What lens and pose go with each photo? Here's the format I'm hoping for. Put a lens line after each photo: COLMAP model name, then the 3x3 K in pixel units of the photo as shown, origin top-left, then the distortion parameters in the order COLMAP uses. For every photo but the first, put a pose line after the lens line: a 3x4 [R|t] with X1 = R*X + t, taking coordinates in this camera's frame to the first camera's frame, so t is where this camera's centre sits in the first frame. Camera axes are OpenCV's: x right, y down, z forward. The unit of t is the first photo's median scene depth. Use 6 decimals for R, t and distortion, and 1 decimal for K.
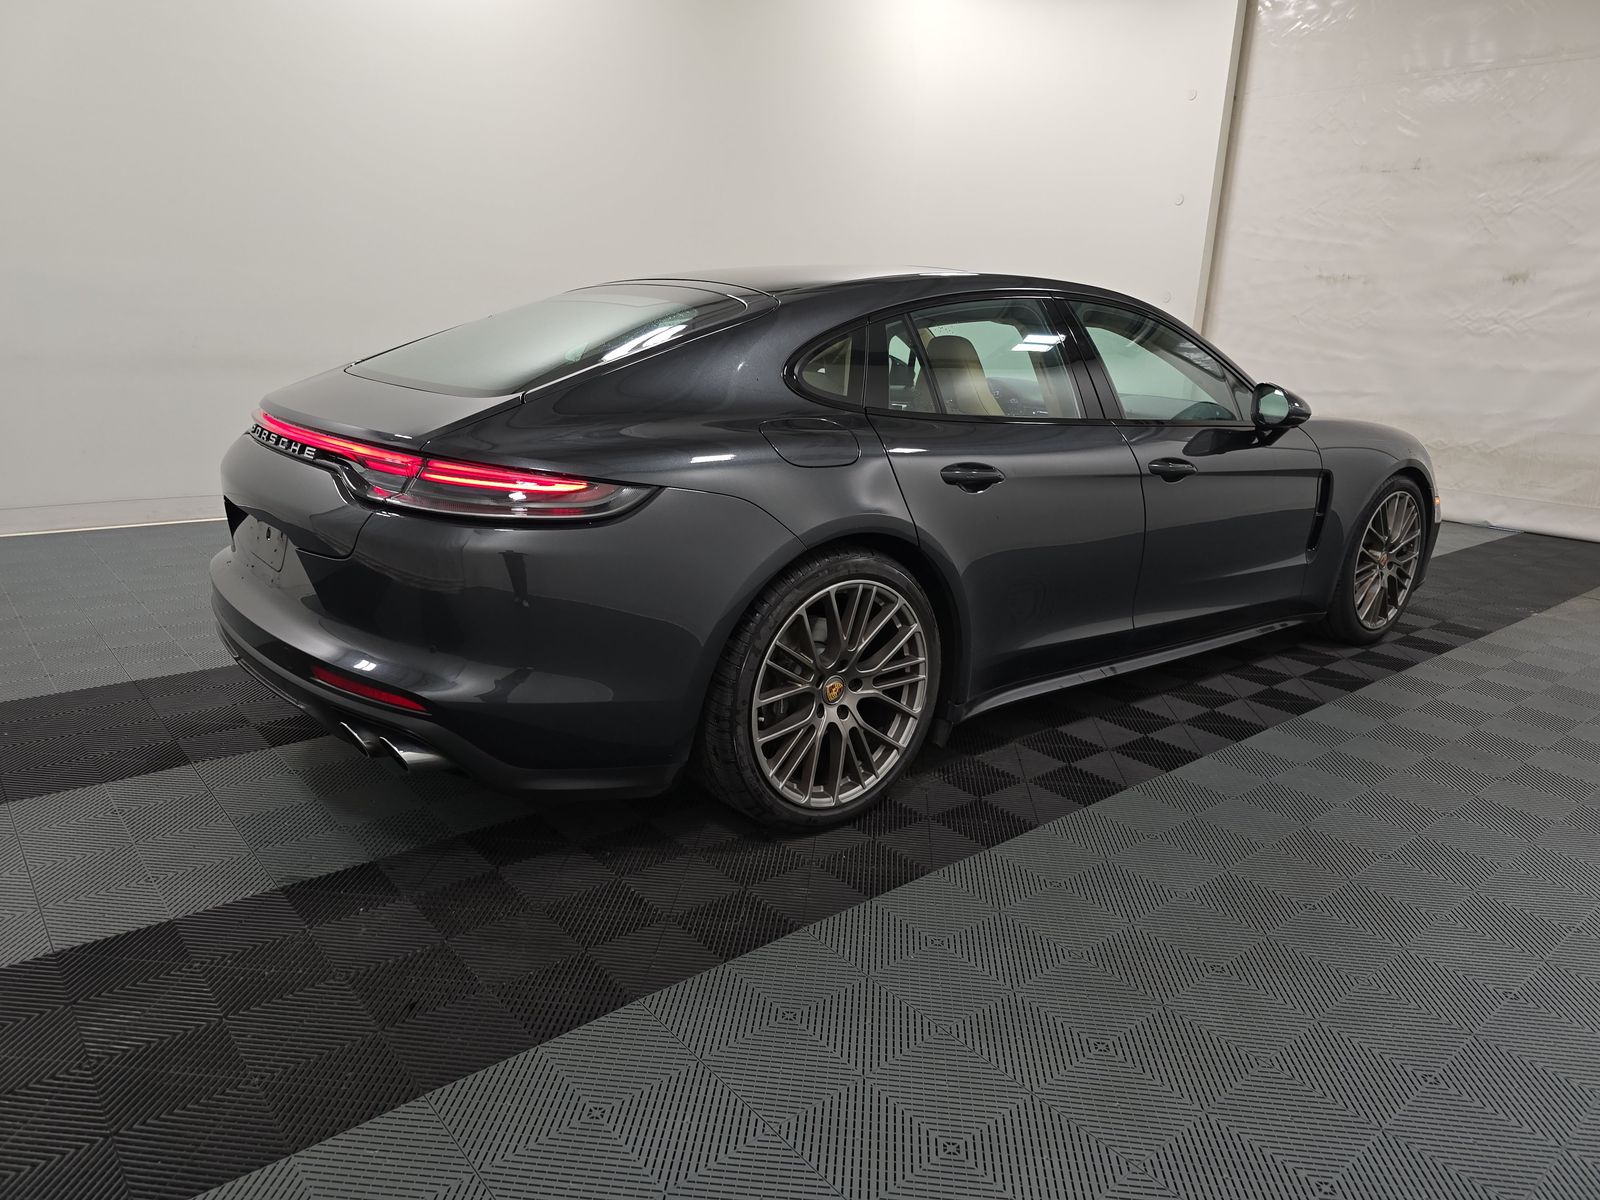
lens RADIAL K [[1079.0, 0, 801.2], [0, 1079.0, 606.6], [0, 0, 1]] dist [0.022633, -0.015824]
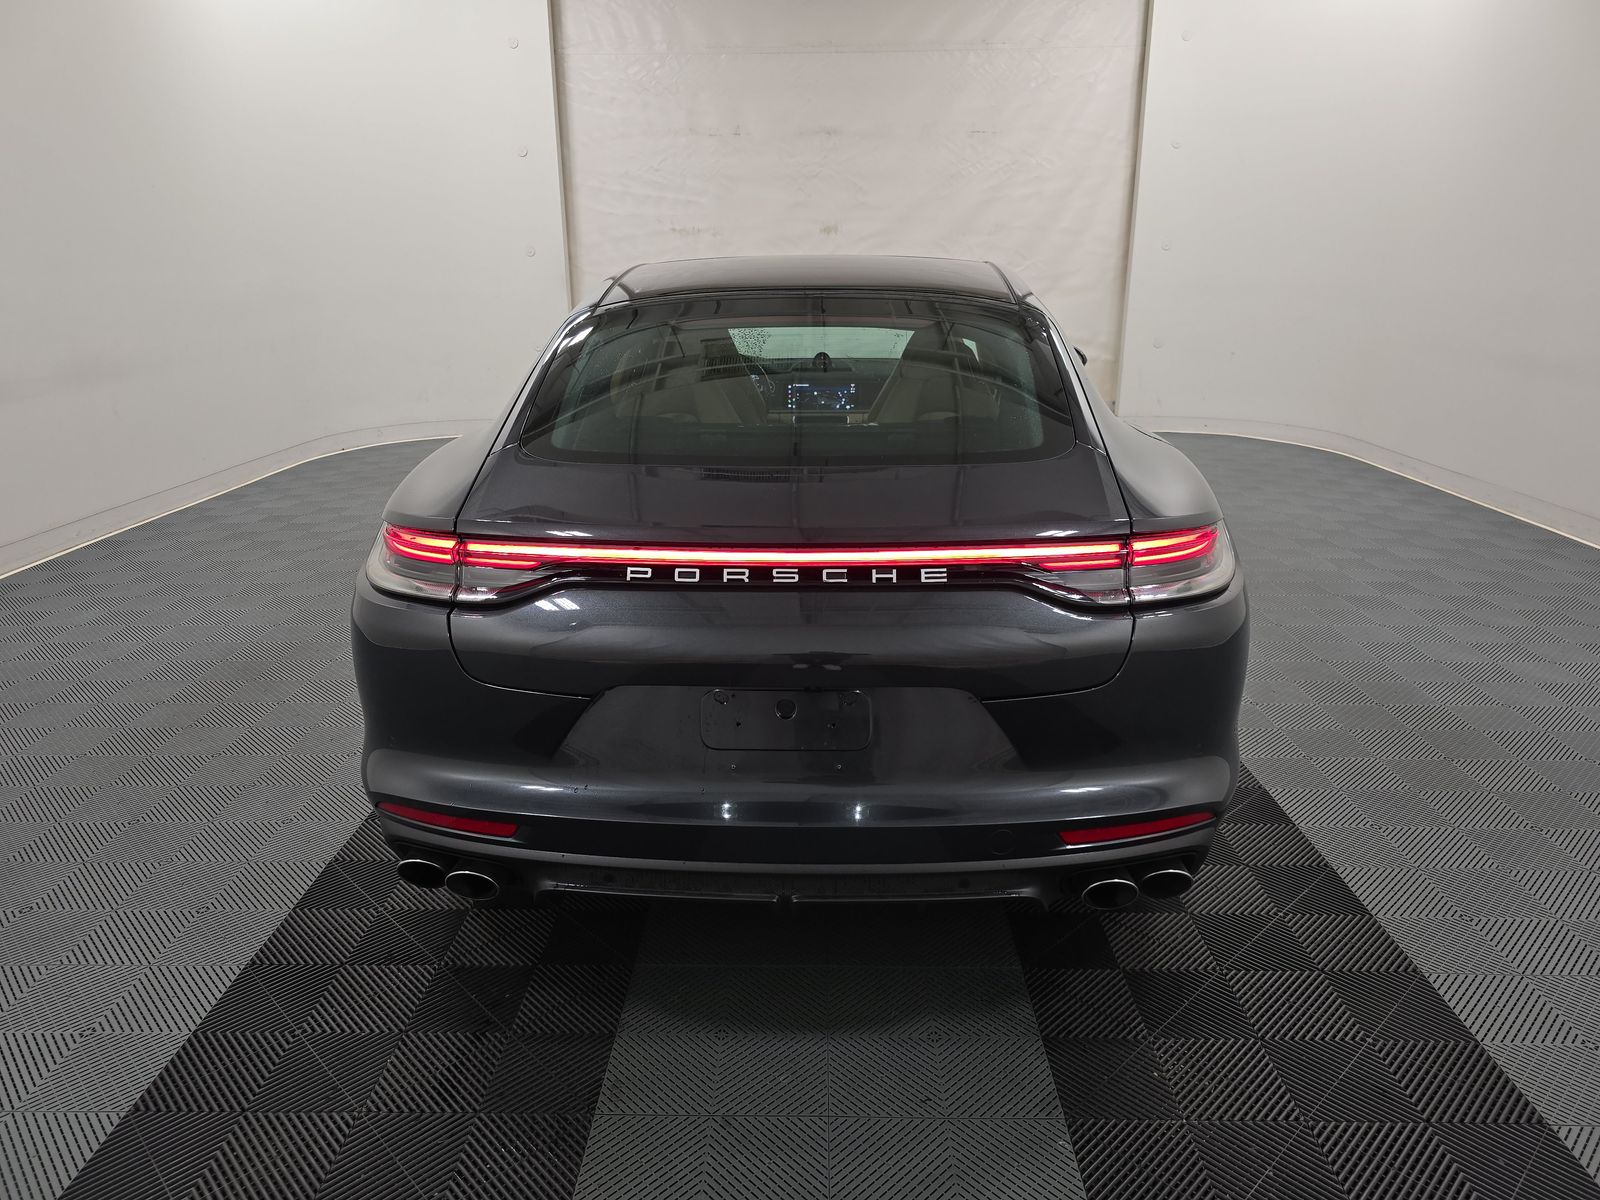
lens RADIAL K [[1079.0, 0, 810.3], [0, 1079.0, 603.7], [0, 0, 1]] dist [0.022633, -0.015824]
pose [[0.646629, -0.272799, 0.712356, -0.357950], [0.232441, 0.959919, 0.156610, -0.089515], [-0.726527, 0.064312, 0.684122, 0.194962]]
